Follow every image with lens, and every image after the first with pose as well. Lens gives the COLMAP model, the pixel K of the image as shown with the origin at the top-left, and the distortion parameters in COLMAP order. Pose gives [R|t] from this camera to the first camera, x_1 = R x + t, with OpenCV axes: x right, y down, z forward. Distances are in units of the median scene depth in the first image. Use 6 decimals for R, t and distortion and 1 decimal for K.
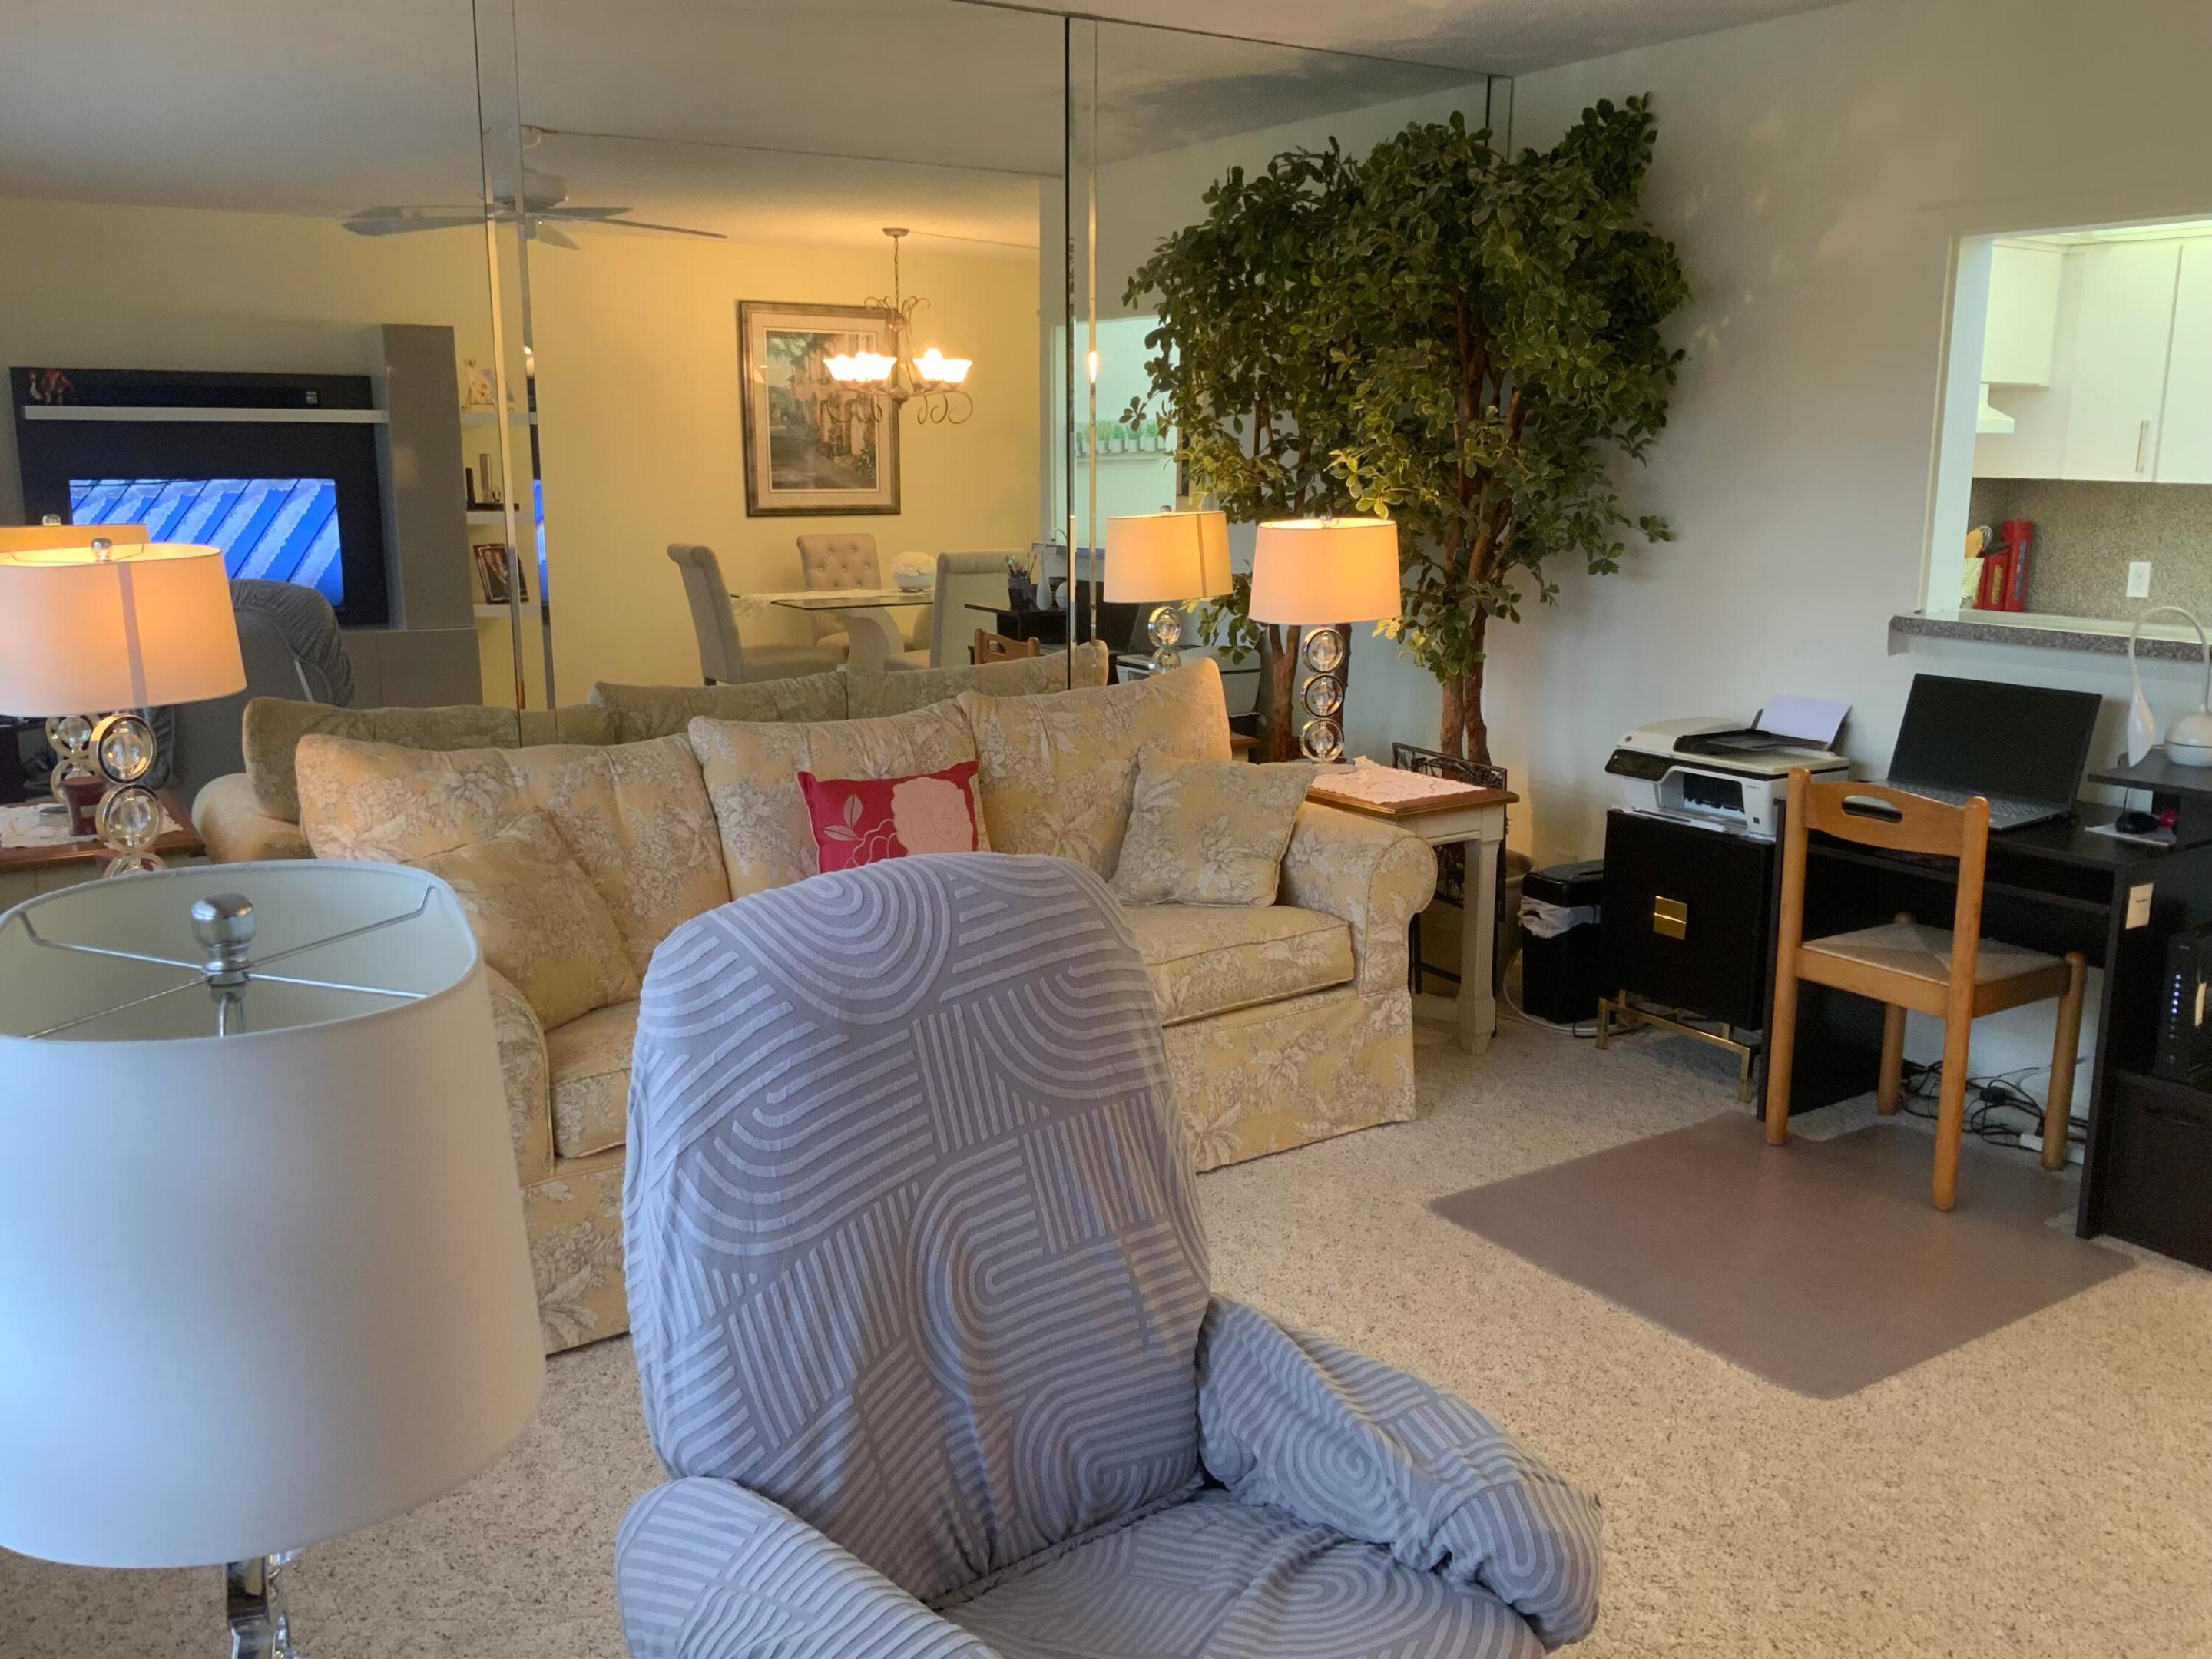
lens RADIAL K [[1824.5, 0, 1106.0], [0, 1824.5, 829.5], [0, 0, 1]] dist [0.091312, -0.154738]
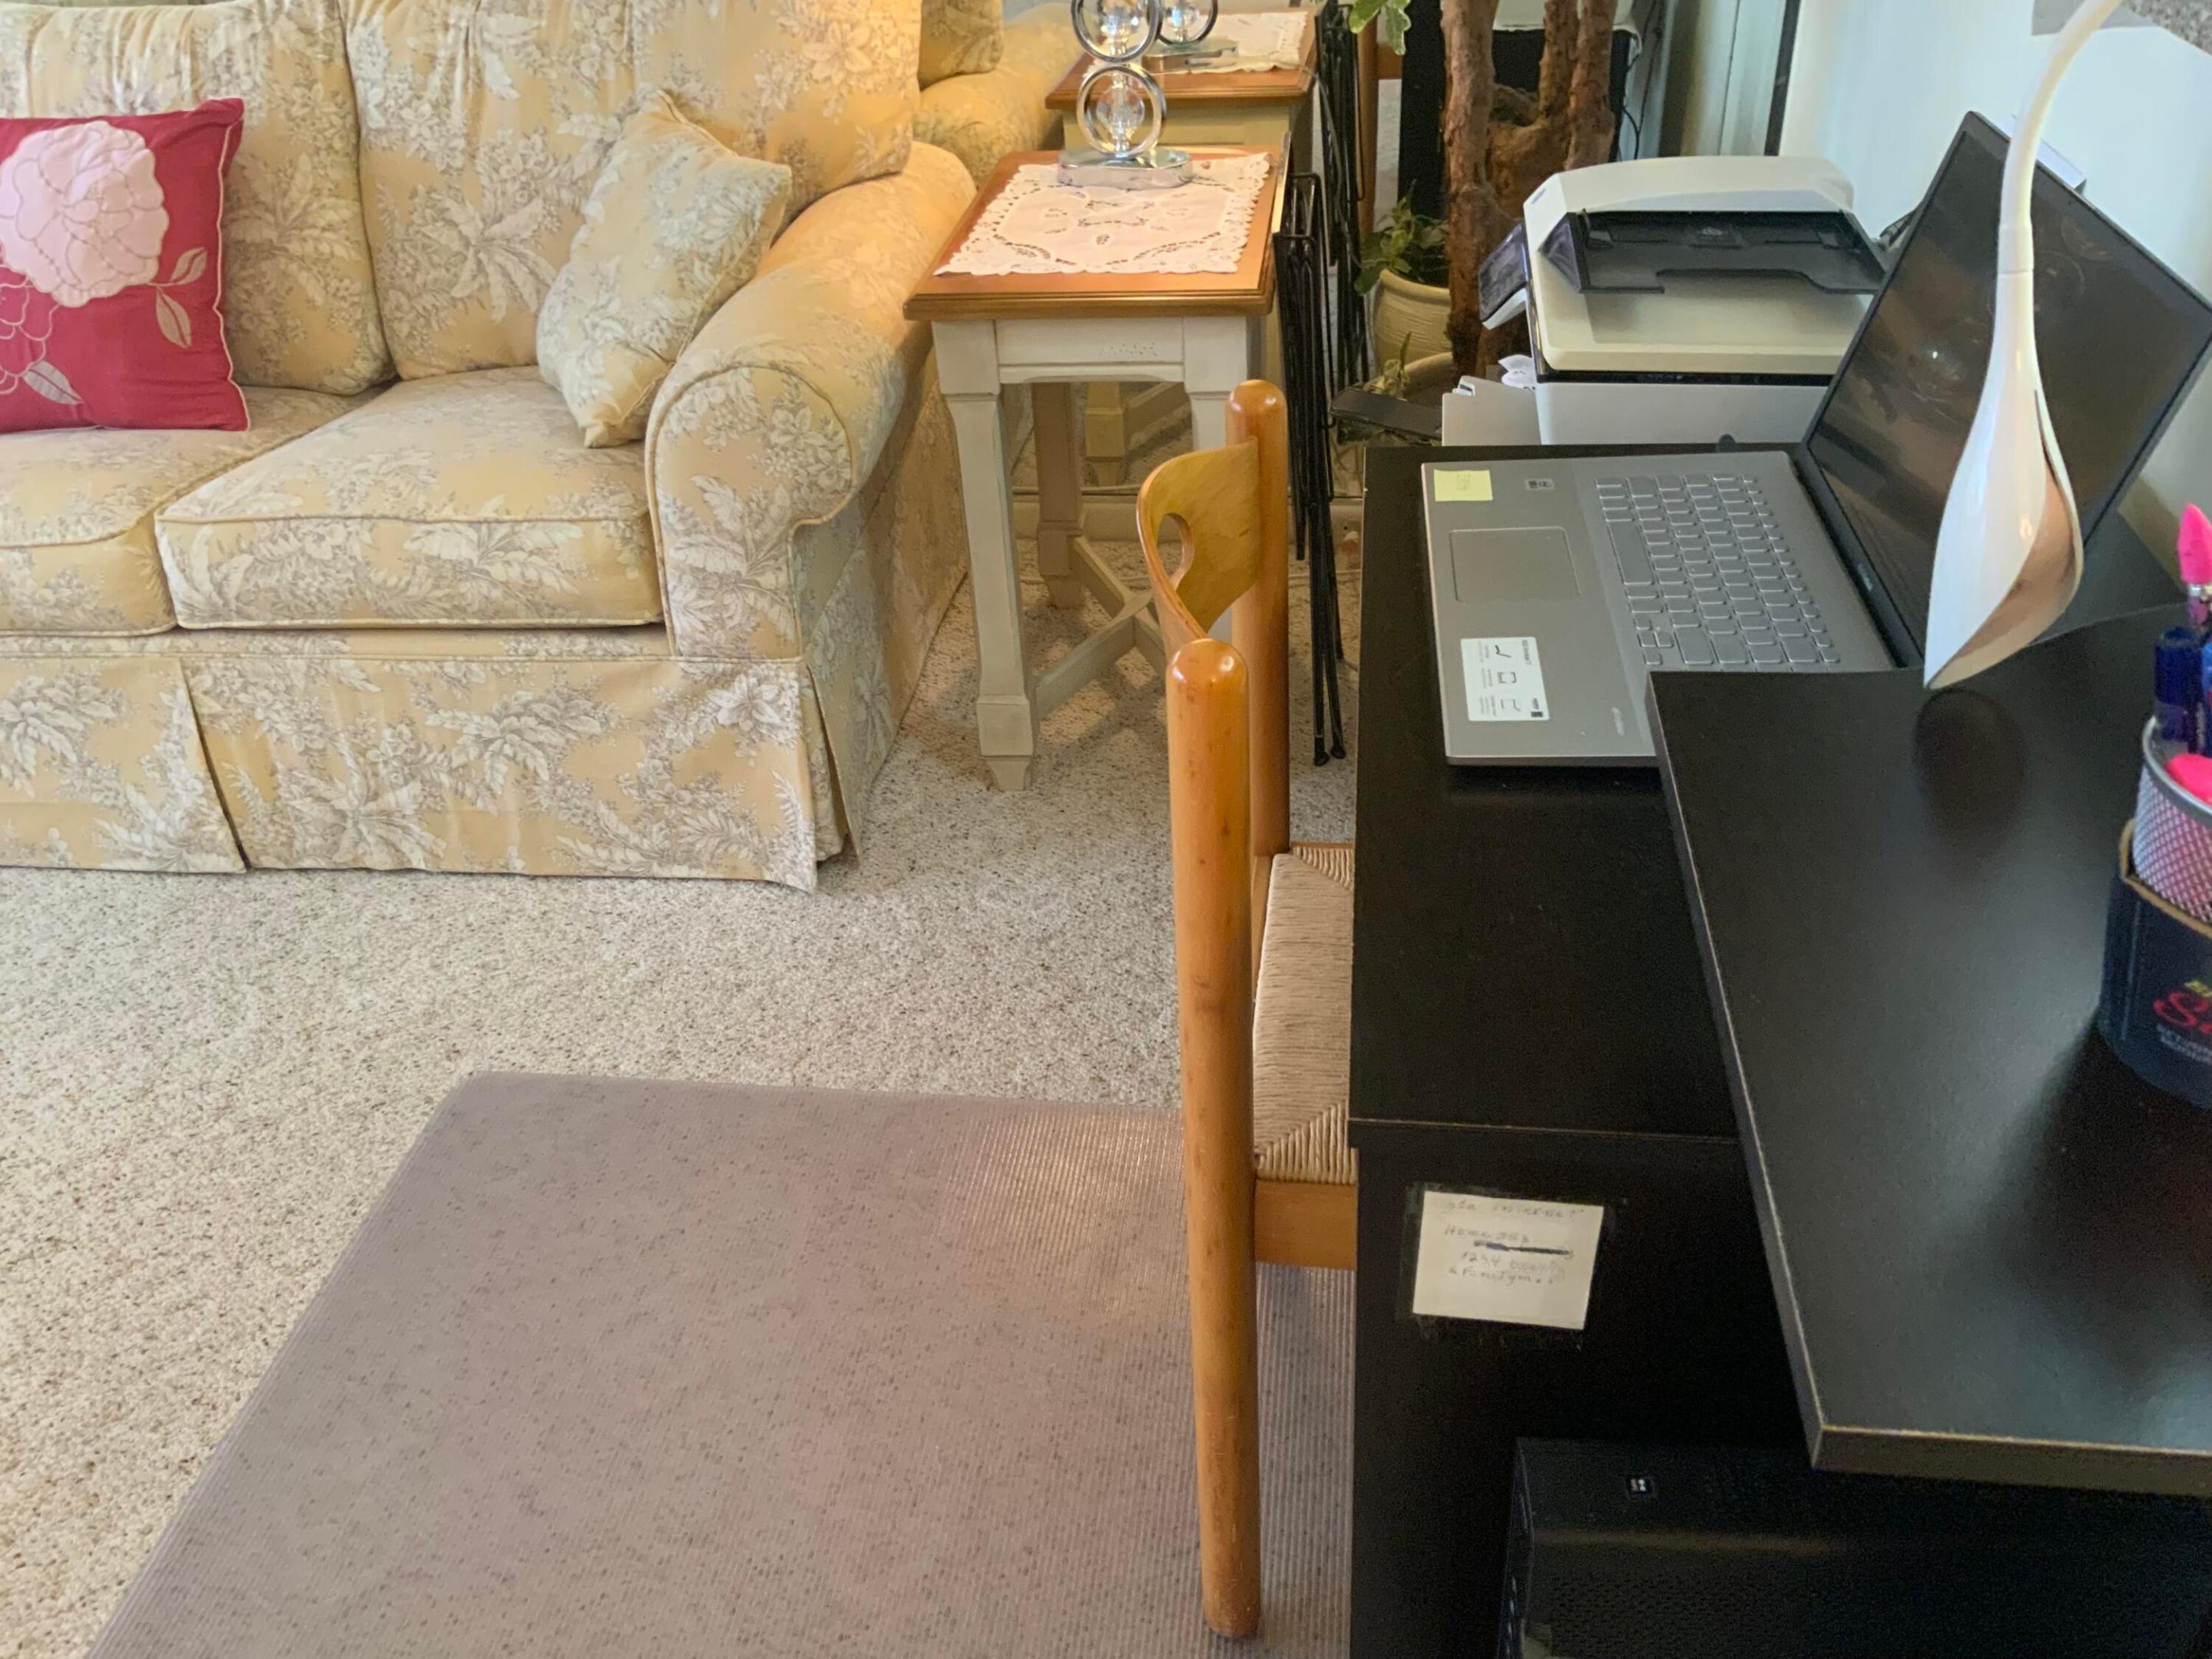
lens RADIAL K [[1824.5, 0, 1106.0], [0, 1824.5, 829.5], [0, 0, 1]] dist [0.091312, -0.154738]
pose [[0.752675, 0.329563, -0.569972, 0.553285], [-0.086303, 0.907620, 0.410826, -0.091824], [0.652711, -0.260028, 0.711585, 0.698060]]
